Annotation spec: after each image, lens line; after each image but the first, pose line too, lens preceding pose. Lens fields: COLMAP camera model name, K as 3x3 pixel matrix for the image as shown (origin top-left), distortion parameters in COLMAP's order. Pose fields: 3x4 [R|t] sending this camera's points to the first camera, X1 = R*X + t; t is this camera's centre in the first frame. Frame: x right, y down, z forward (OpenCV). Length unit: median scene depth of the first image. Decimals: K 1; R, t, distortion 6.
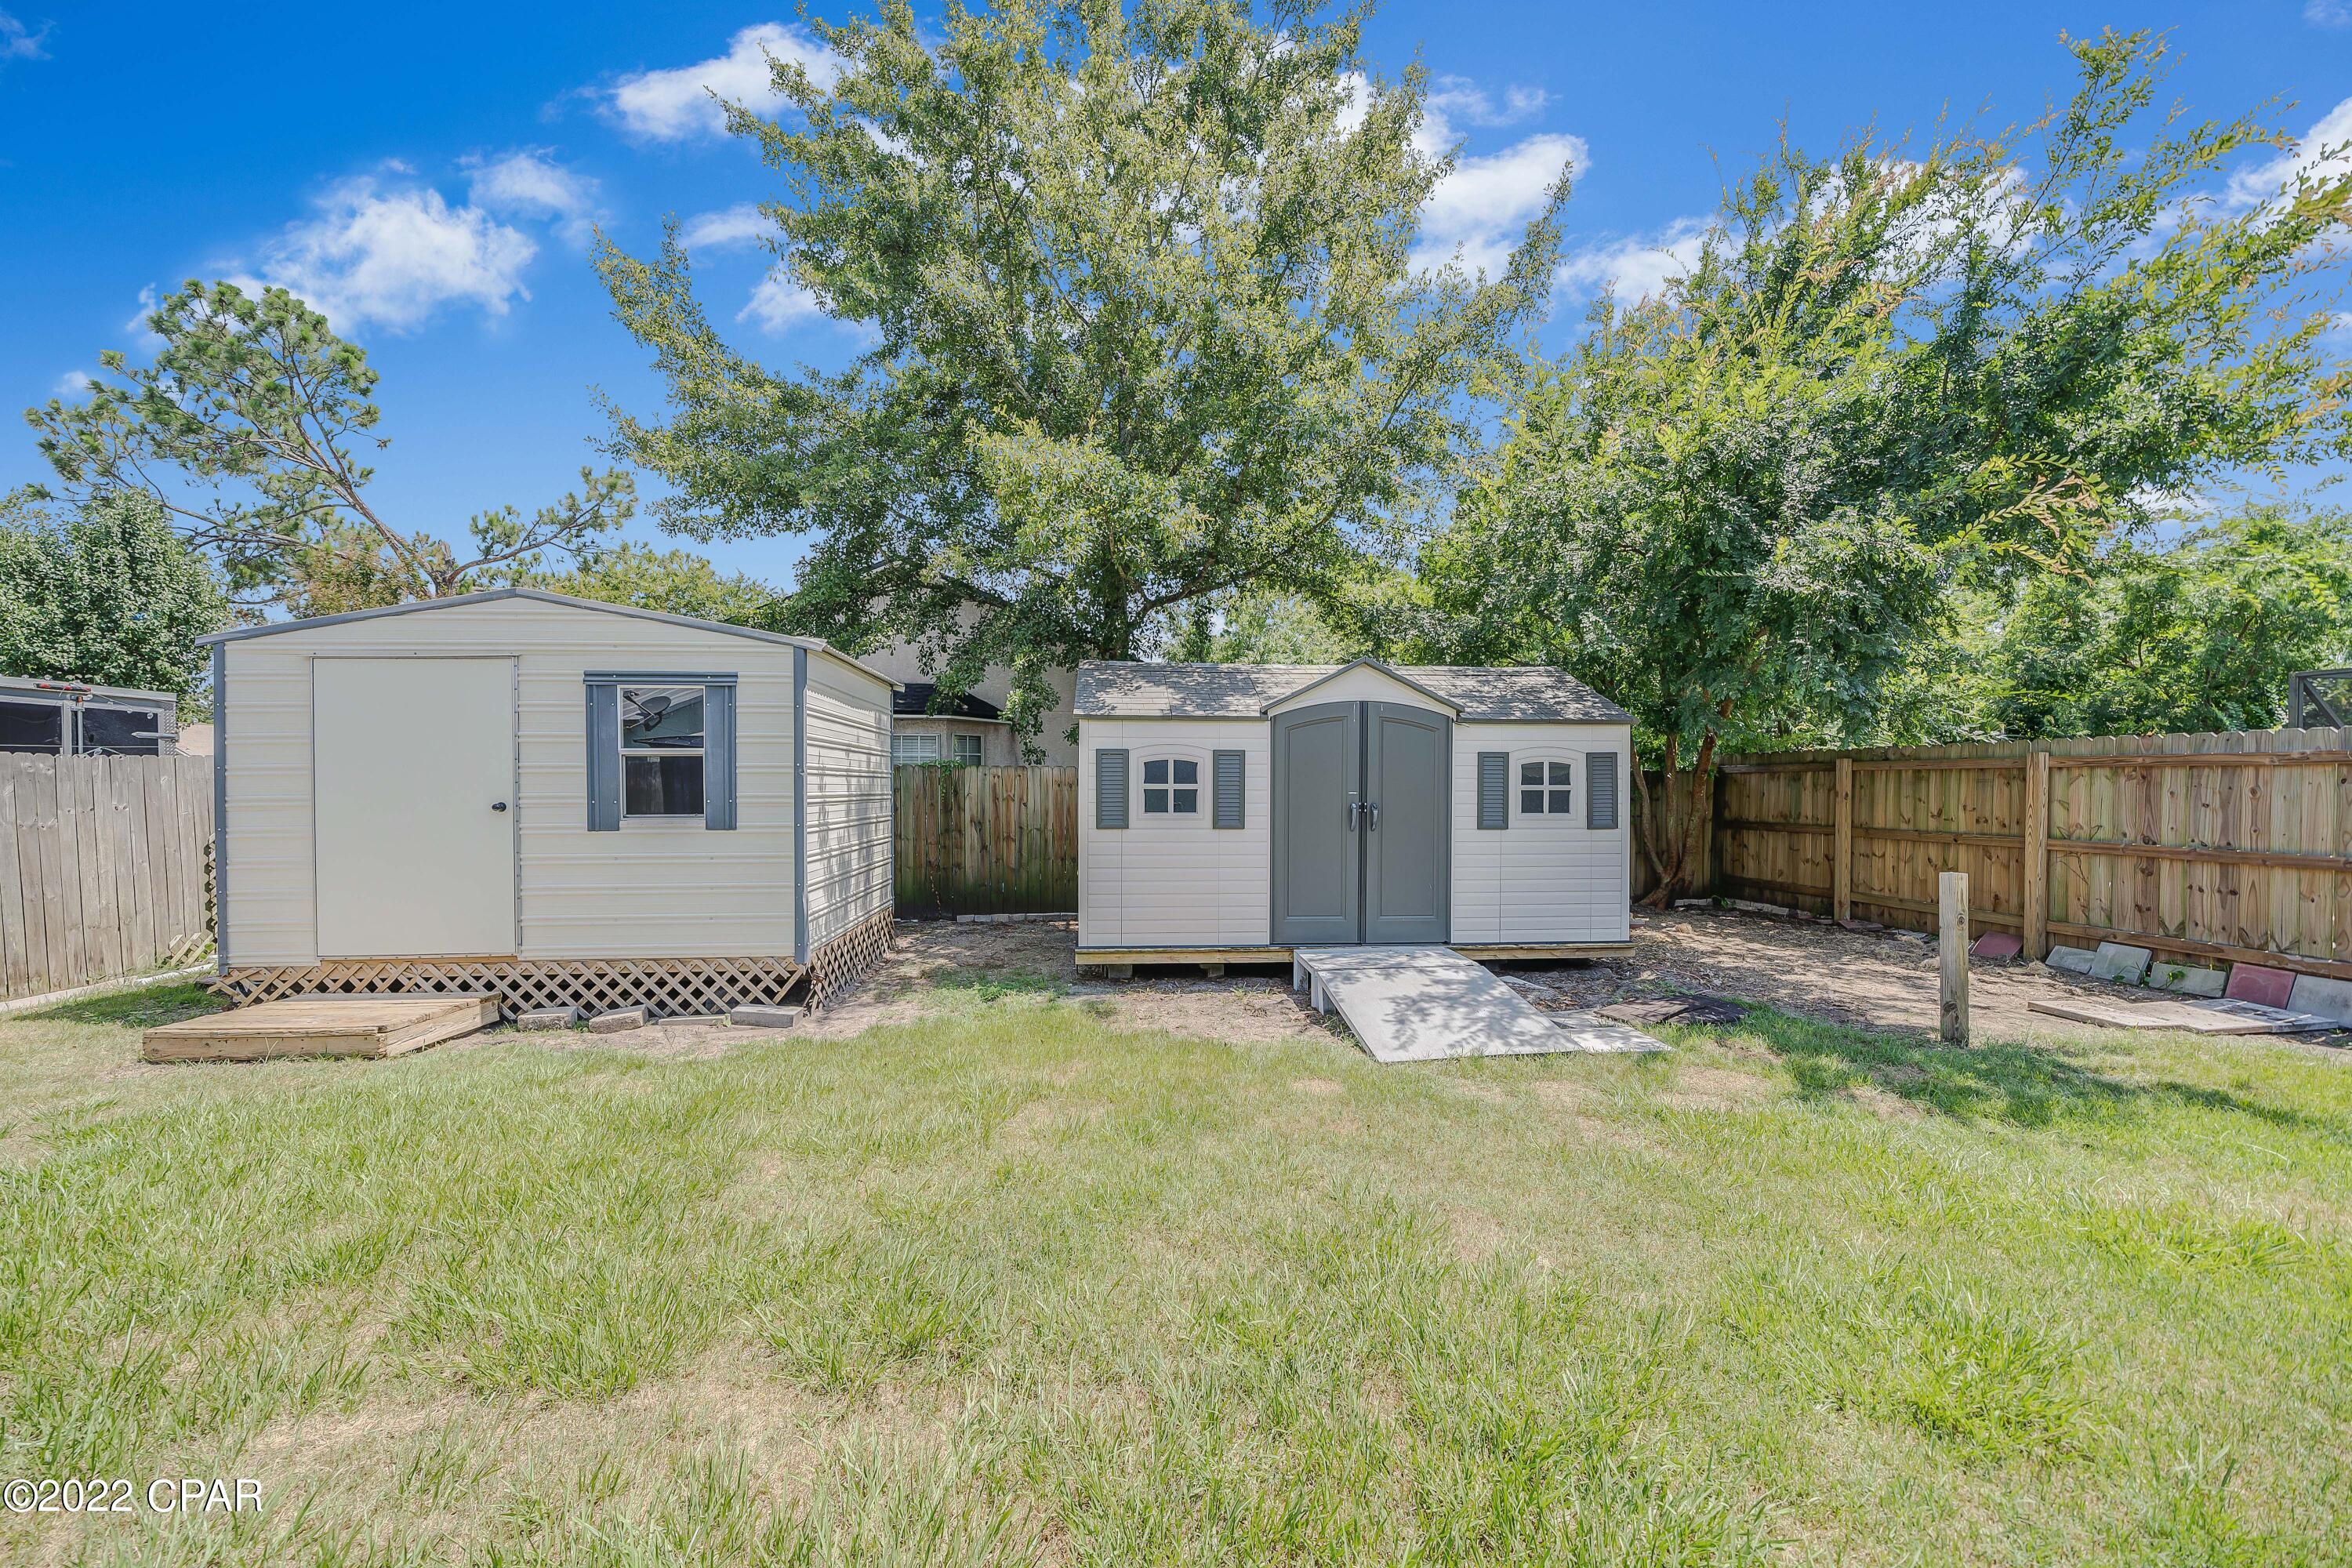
lens RADIAL K [[818.6, 0, 1167.5], [0, 818.6, 780.3], [0, 0, 1]] dist [-0.003170, -0.000219]
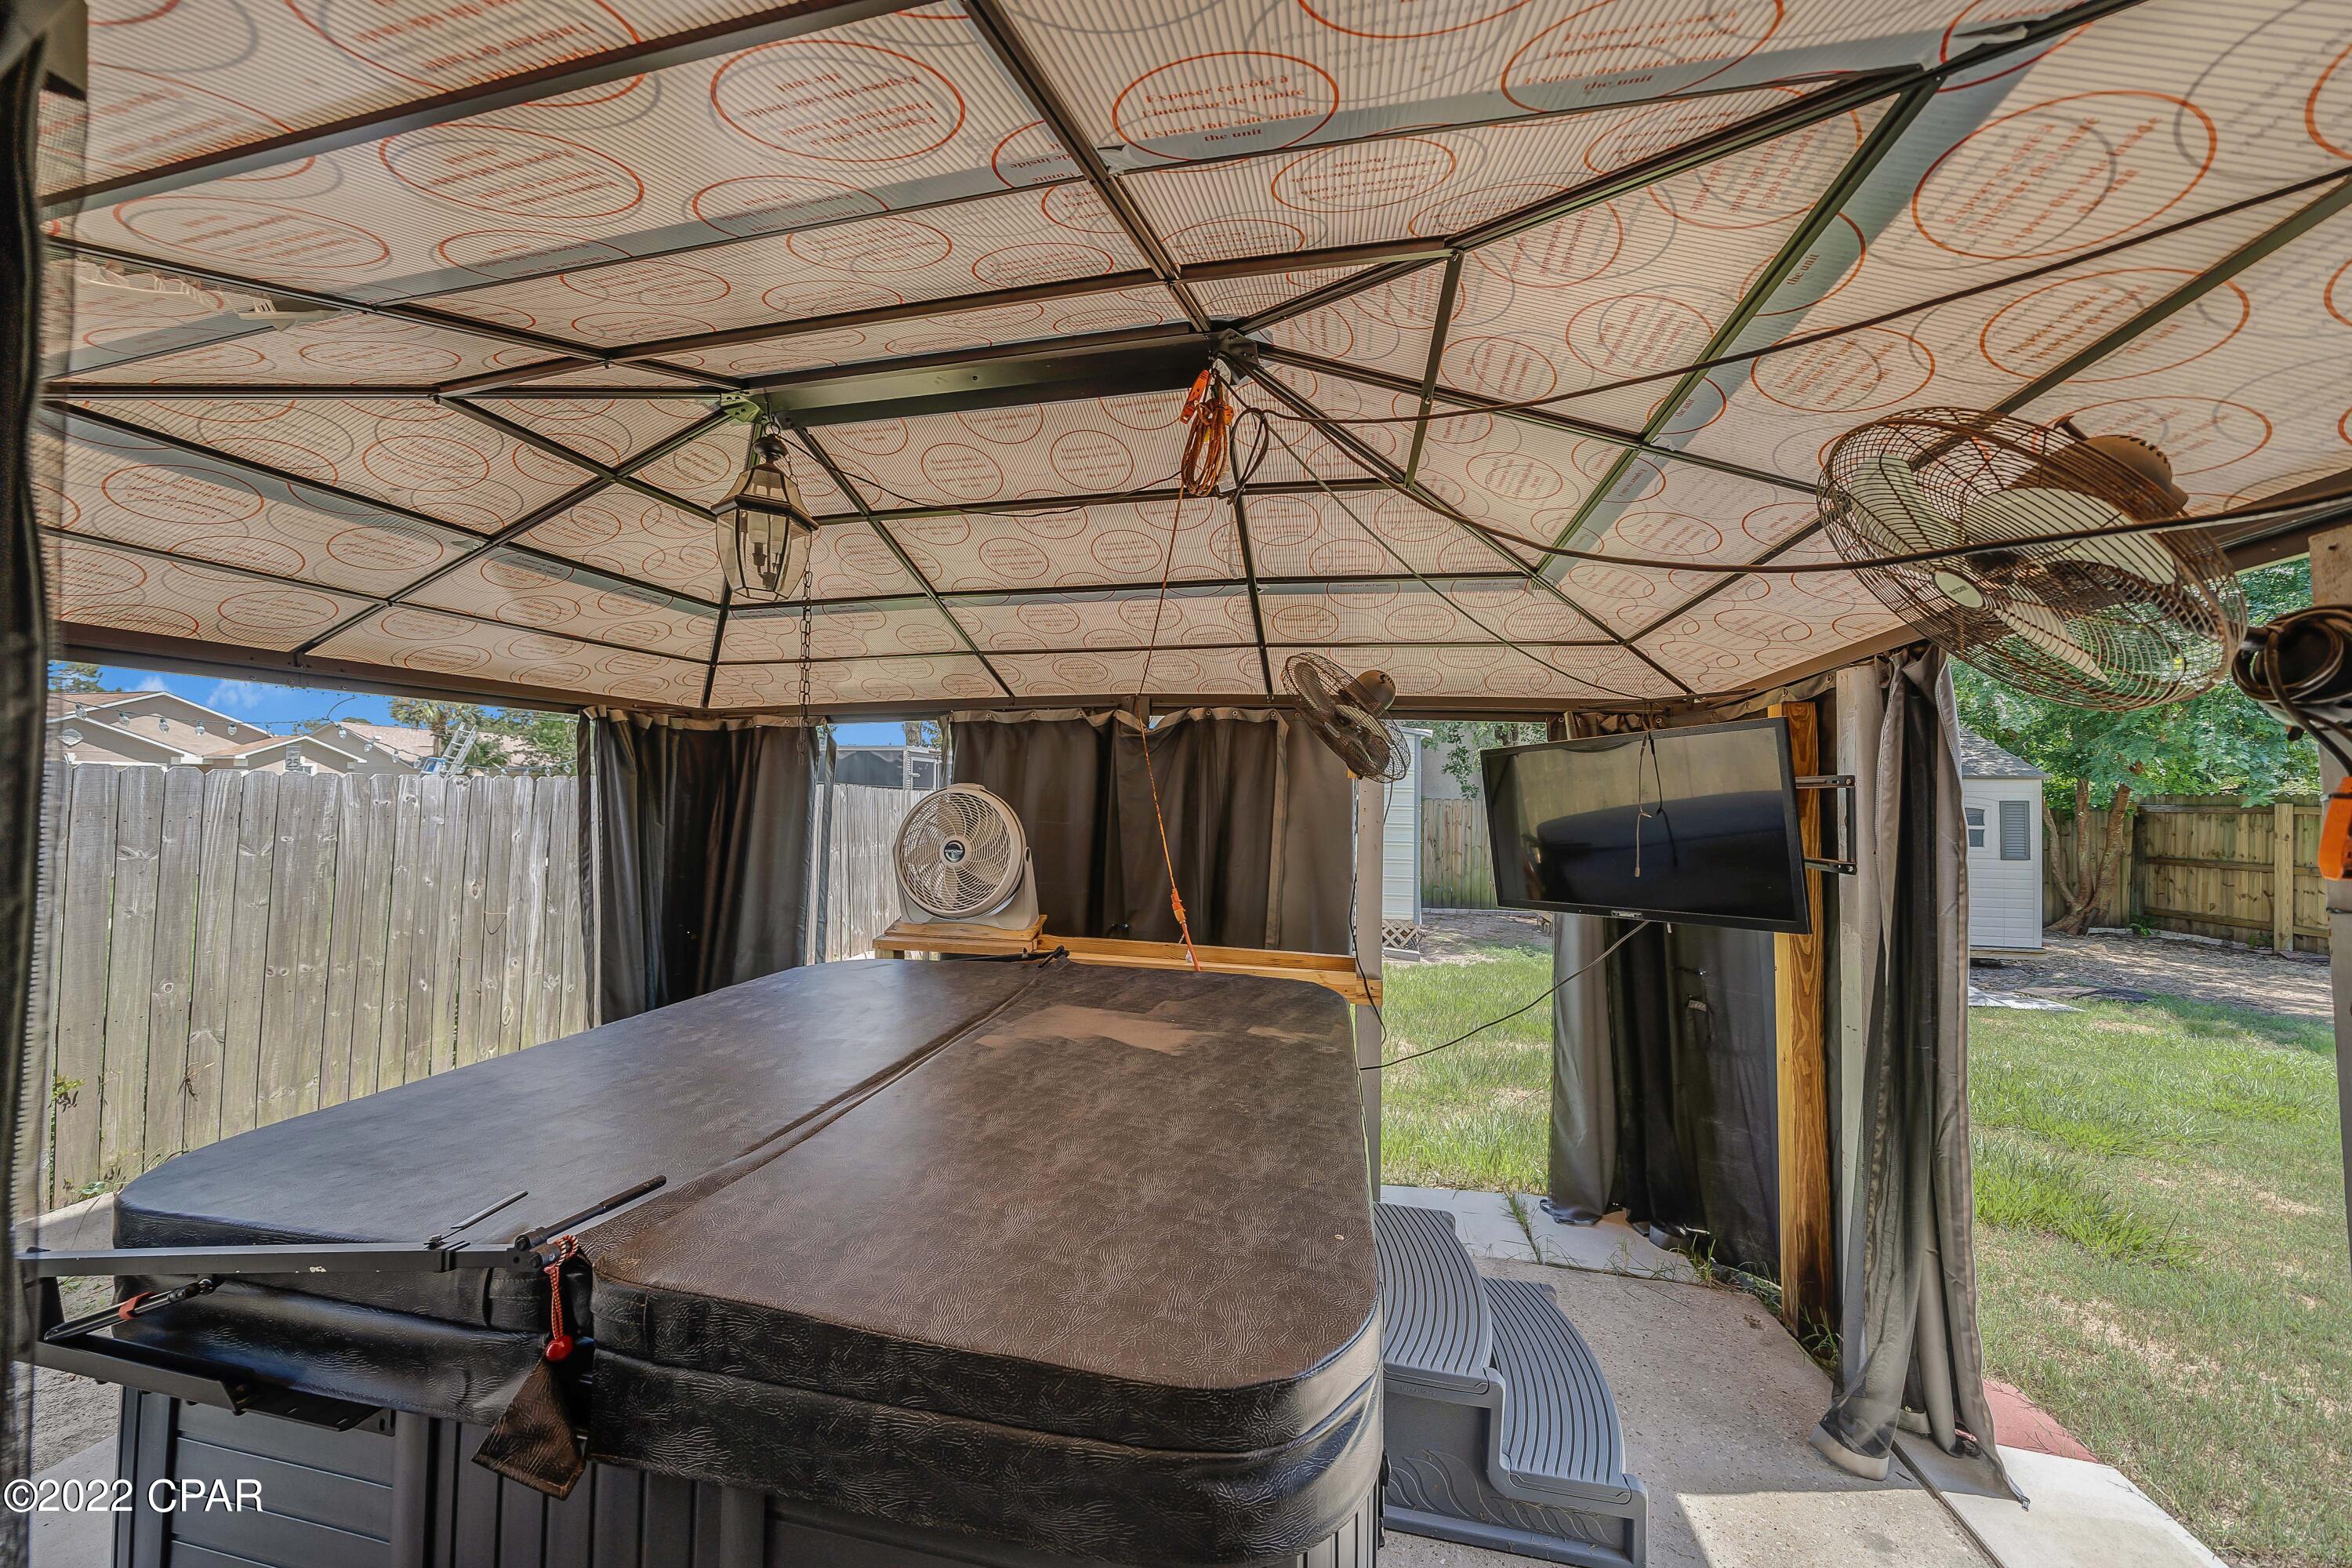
lens RADIAL K [[818.6, 0, 1165.2], [0, 818.6, 778.4], [0, 0, 1]] dist [-0.003170, -0.000219]
pose [[0.957346, 0.005031, -0.288900, -0.370738], [-0.010584, 0.999788, -0.017663, -0.031034], [0.288750, 0.019968, 0.957196, -0.604902]]
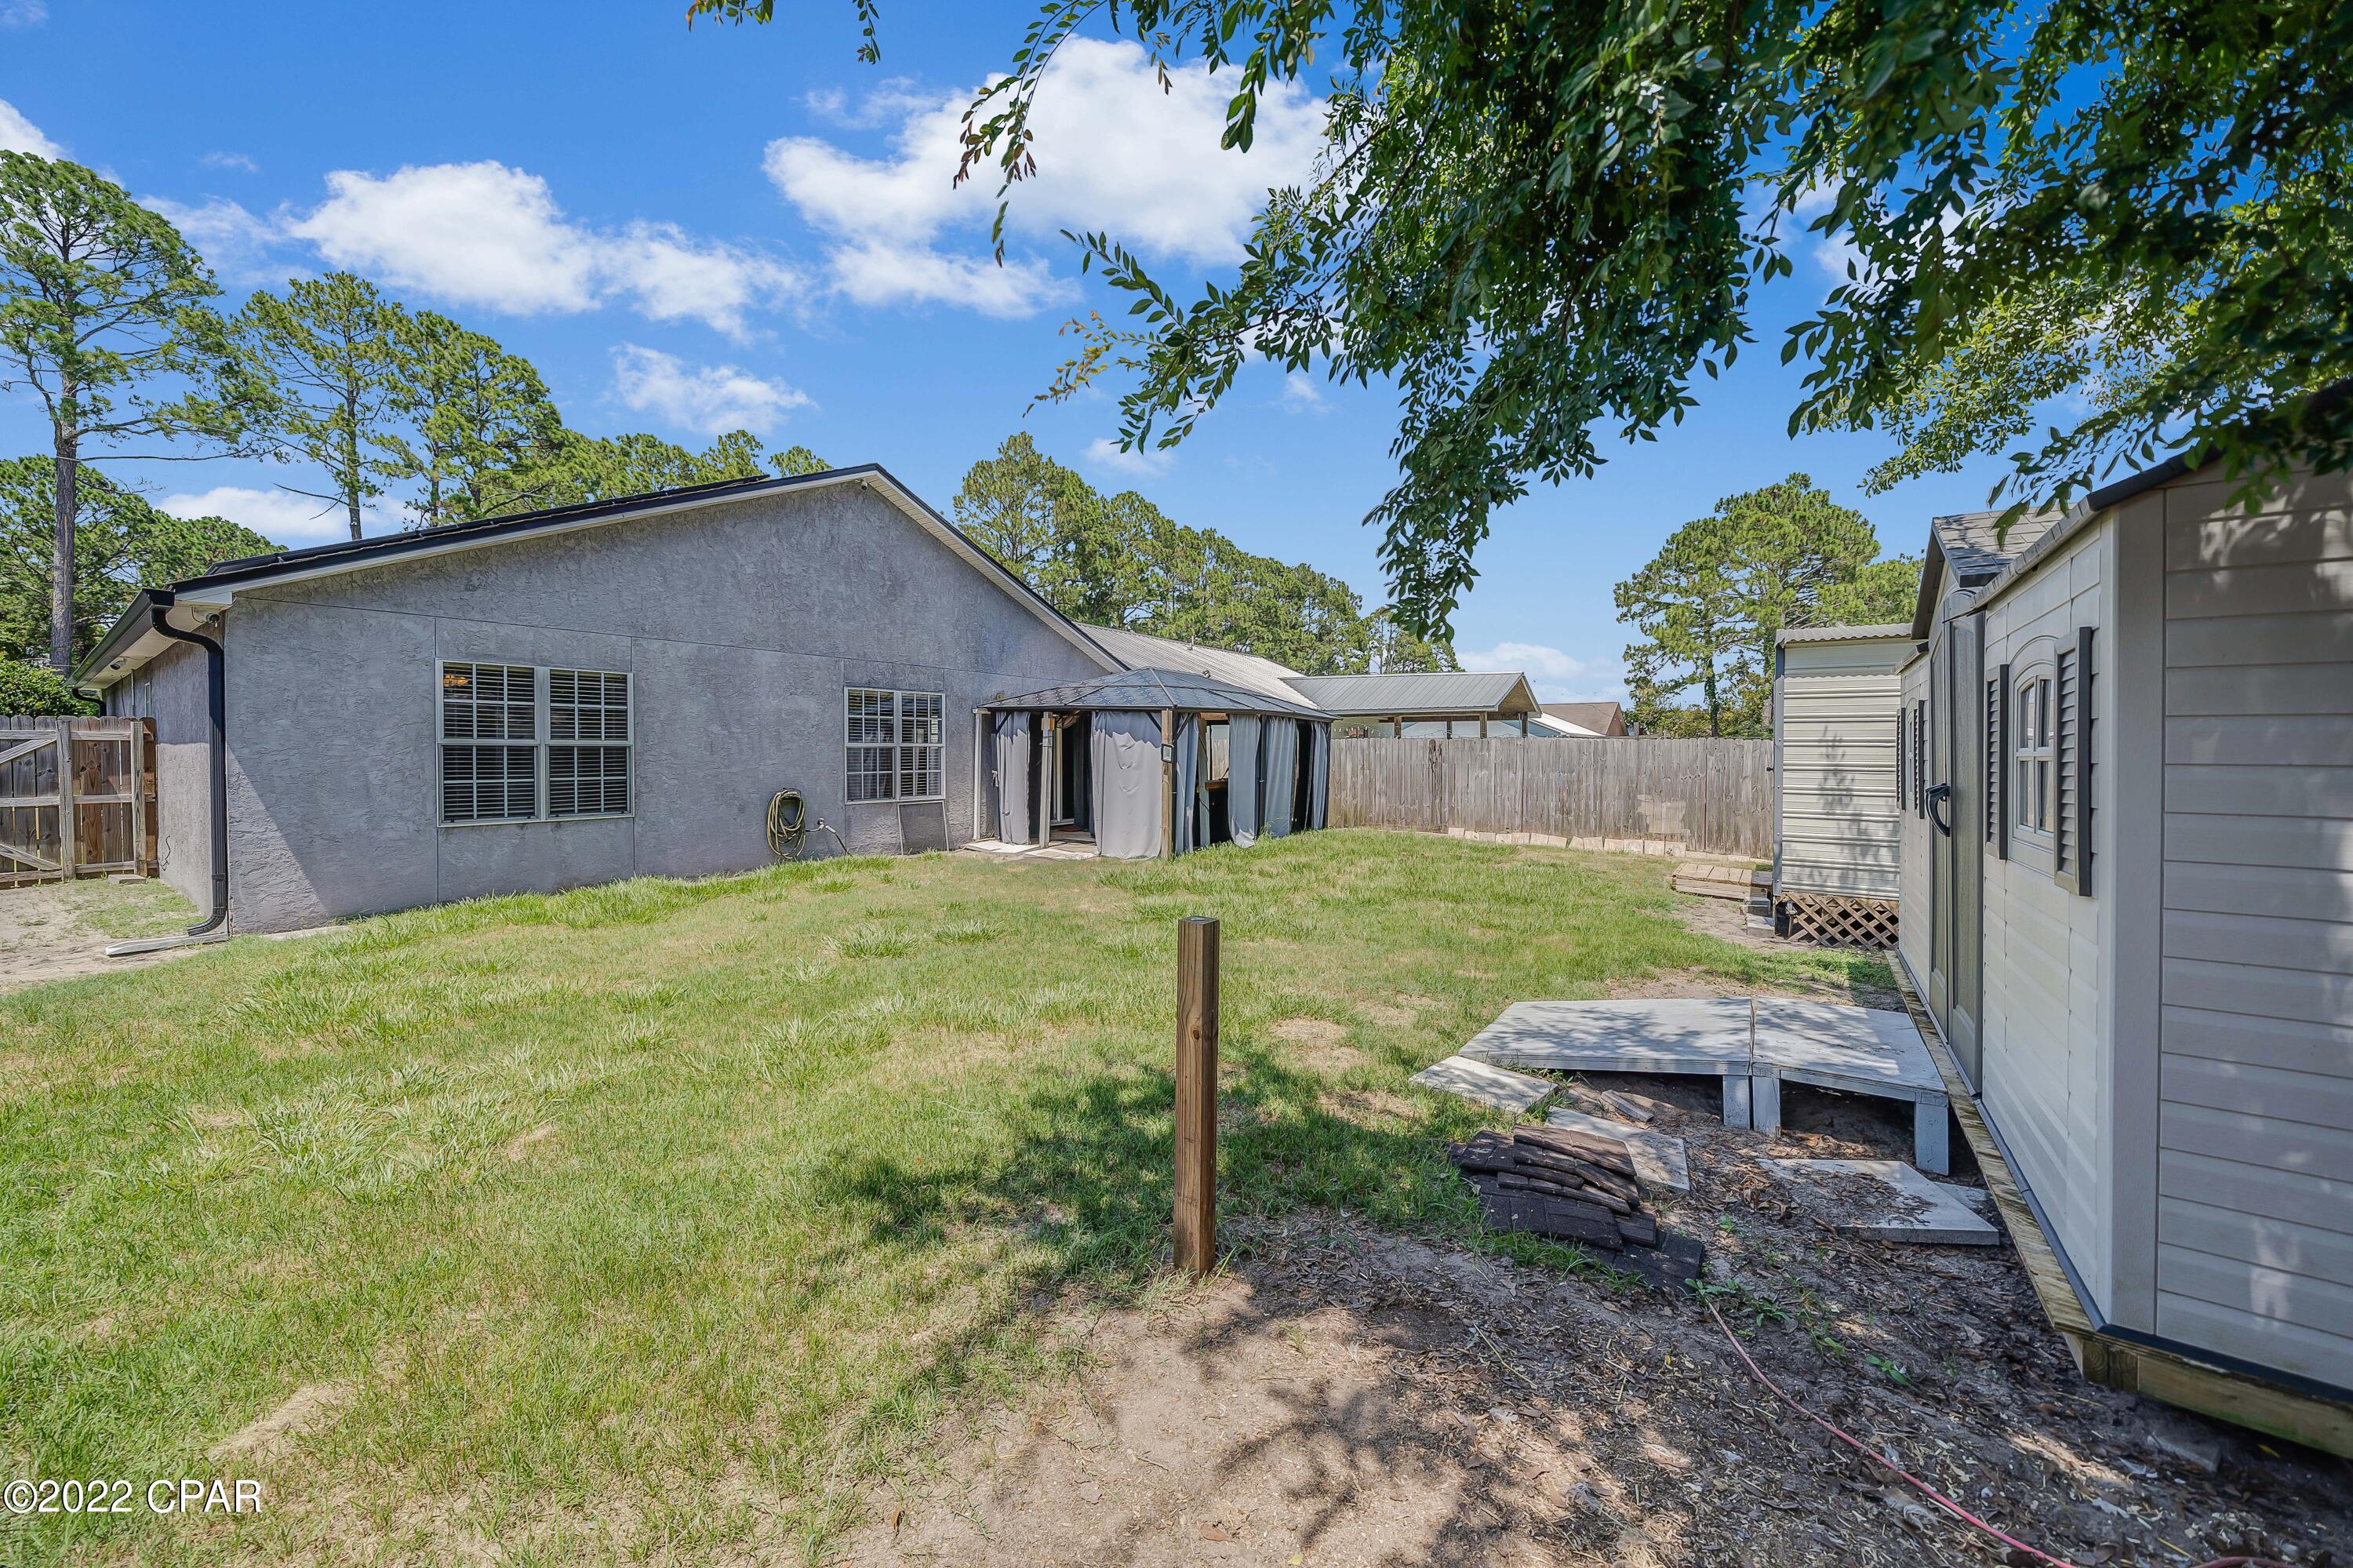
lens RADIAL K [[871.0, 0, 1160.5], [0, 871.0, 765.4], [0, 0, 1]] dist [-0.000639, -0.000007]
pose [[-0.657698, 0.004677, -0.753267, 0.949891], [-0.004023, 0.999945, 0.009722, 0.010569], [0.753271, 0.009424, -0.657643, 0.916649]]
